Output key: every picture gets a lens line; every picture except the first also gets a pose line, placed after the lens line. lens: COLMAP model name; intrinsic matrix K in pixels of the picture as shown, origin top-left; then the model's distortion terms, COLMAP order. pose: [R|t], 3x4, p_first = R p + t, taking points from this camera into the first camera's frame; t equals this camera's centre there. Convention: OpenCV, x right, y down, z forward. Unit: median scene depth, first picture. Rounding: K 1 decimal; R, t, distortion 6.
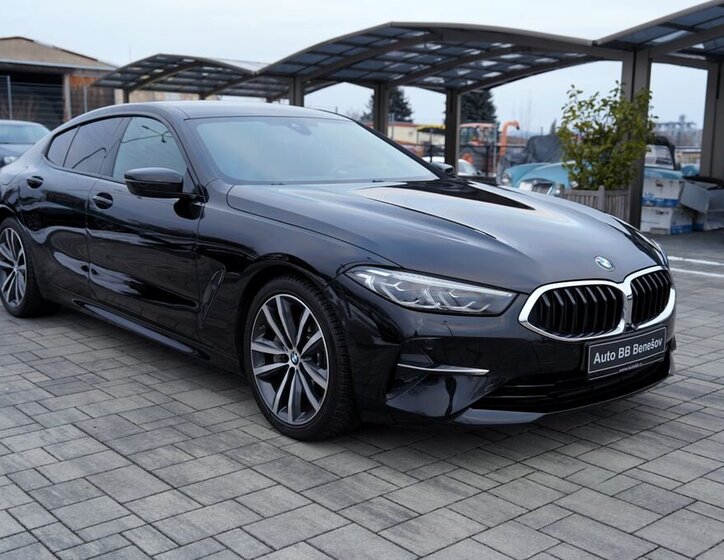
lens RADIAL K [[855.6, 0, 380.7], [0, 855.6, 271.4], [0, 0, 1]] dist [0.040800, 0.000000]
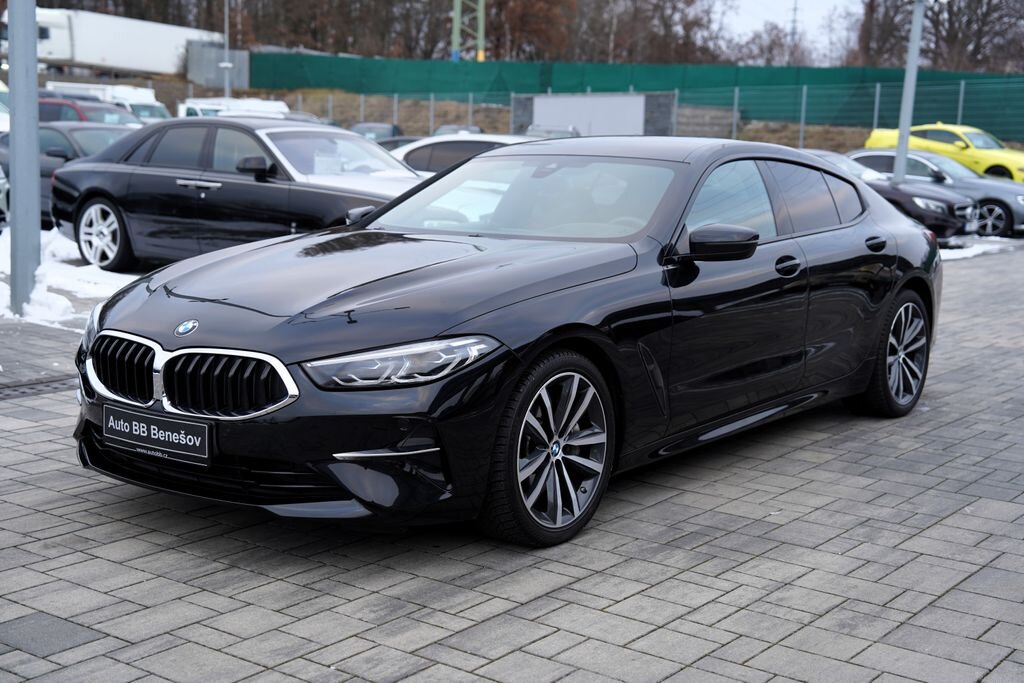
lens RADIAL K [[1329.7, 0, 511.1], [0, 1329.7, 342.2], [0, 0, 1]] dist [0.151198, 0.000000]
pose [[0.198721, 0.127058, -0.971785, 1.662620], [-0.170034, 0.980993, 0.093492, -0.178596], [0.965193, 0.146658, 0.216548, 1.076030]]
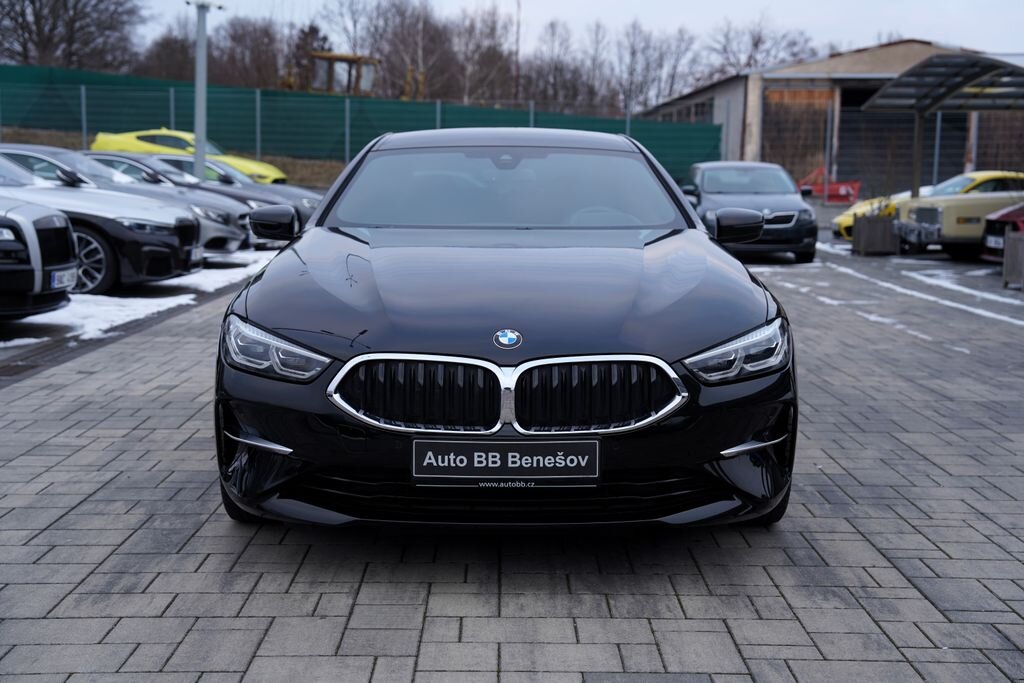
lens RADIAL K [[1329.7, 0, 527.5], [0, 1329.7, 350.5], [0, 0, 1]] dist [0.151198, 0.000000]
pose [[0.760319, 0.077814, -0.644872, 1.050566], [-0.100094, 0.994976, 0.002045, -0.003753], [0.641791, 0.062993, 0.764288, 0.159558]]
